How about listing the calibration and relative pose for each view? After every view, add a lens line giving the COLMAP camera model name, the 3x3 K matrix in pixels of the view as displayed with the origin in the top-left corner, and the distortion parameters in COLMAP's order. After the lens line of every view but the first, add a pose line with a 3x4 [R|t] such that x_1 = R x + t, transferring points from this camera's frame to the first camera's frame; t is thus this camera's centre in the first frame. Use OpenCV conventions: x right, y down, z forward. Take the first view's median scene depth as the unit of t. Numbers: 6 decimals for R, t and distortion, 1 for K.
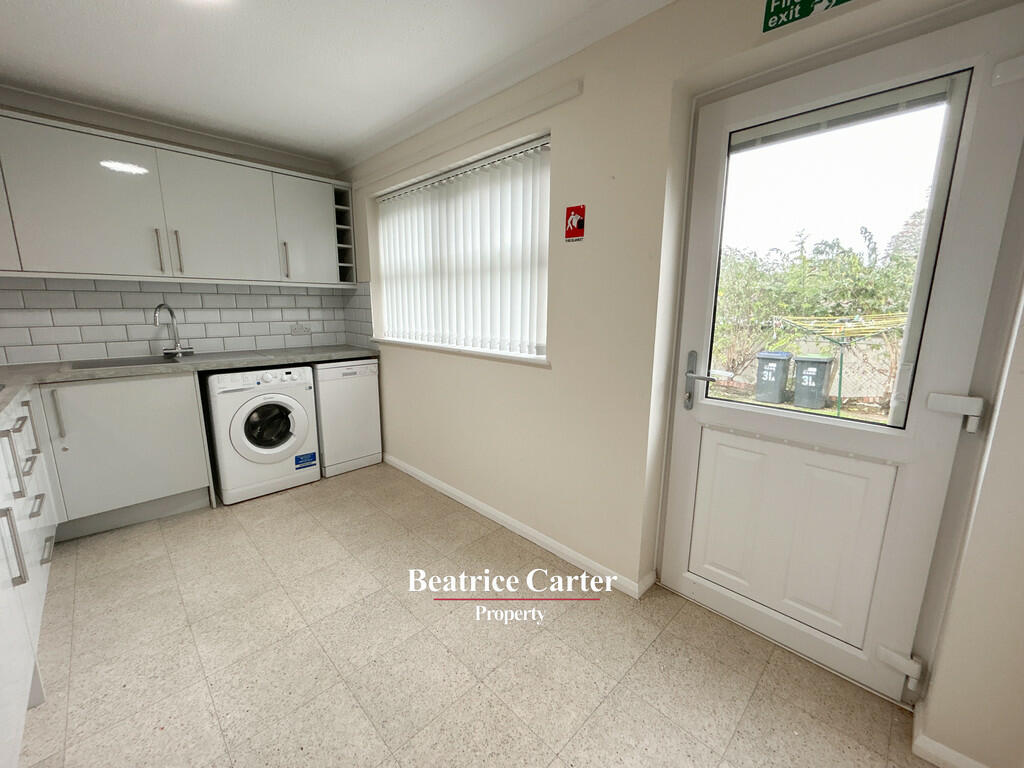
lens RADIAL K [[415.4, 0, 513.6], [0, 415.4, 382.9], [0, 0, 1]] dist [-0.000928, 0.000308]
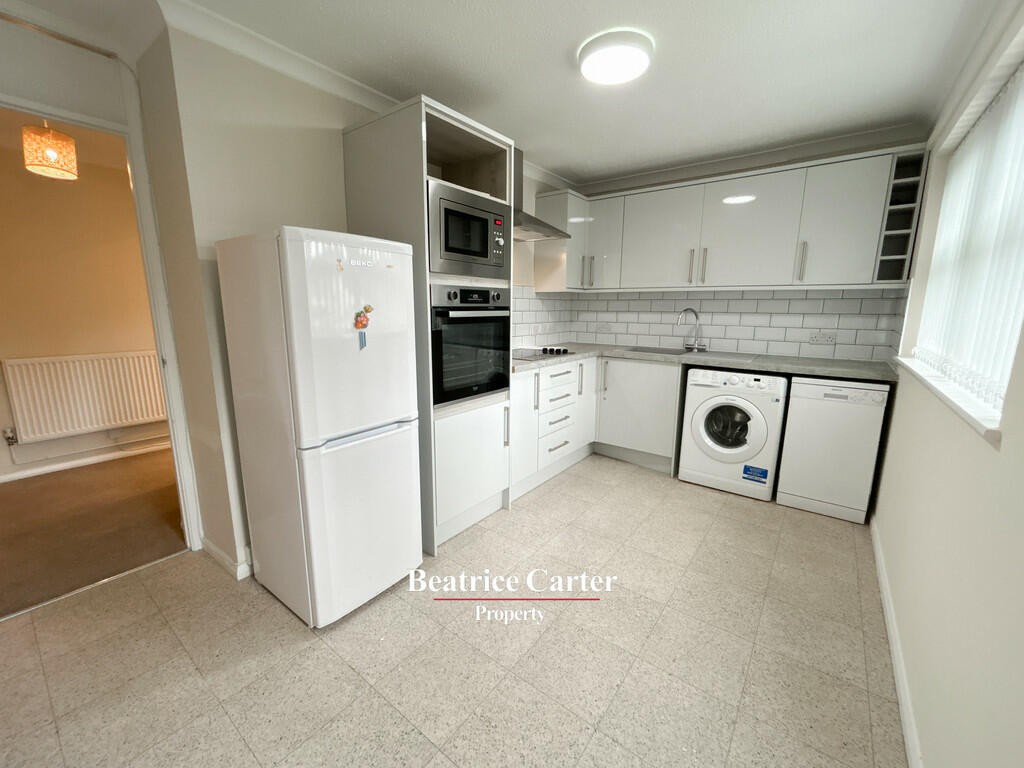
lens RADIAL K [[415.4, 0, 511.2], [0, 415.4, 383.7], [0, 0, 1]] dist [-0.000928, 0.000308]
pose [[0.133919, 0.177636, -0.974942, 0.335400], [-0.189240, 0.970283, 0.150793, -0.054001], [0.972756, 0.164304, 0.163555, 0.292122]]
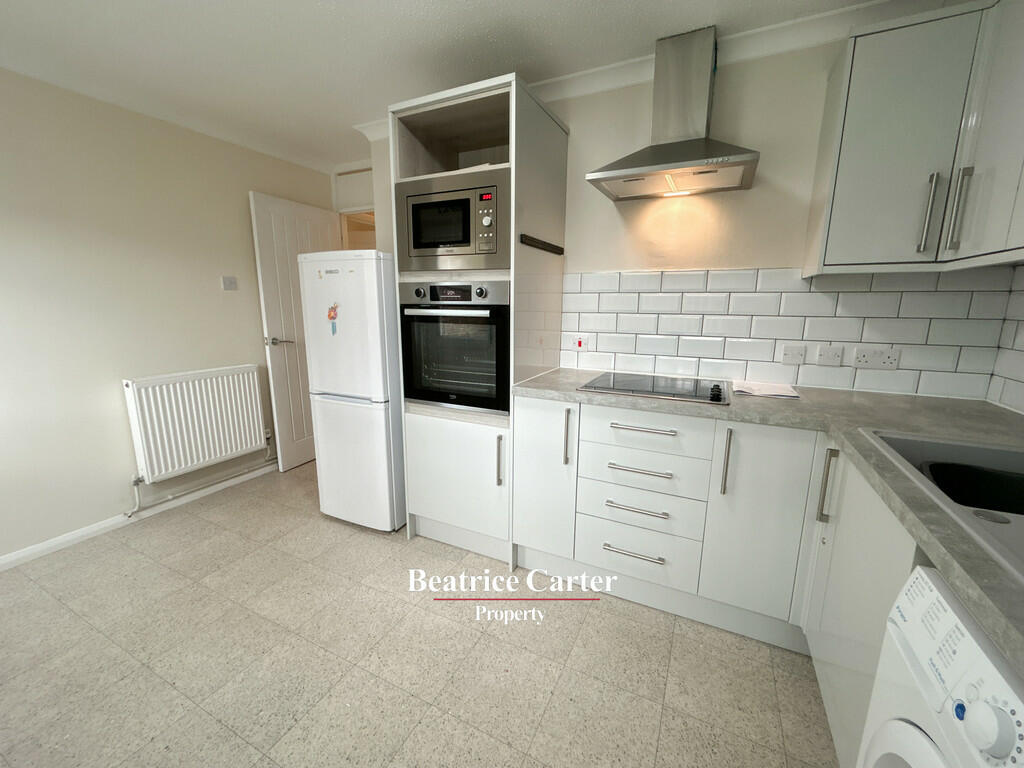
lens RADIAL K [[415.4, 0, 513.2], [0, 415.4, 383.0], [0, 0, 1]] dist [-0.000928, 0.000308]
pose [[-0.945673, 0.047463, -0.321636, -0.343384], [-0.074008, 0.931889, 0.355114, -0.197876], [0.316583, 0.359625, -0.877750, 1.028549]]
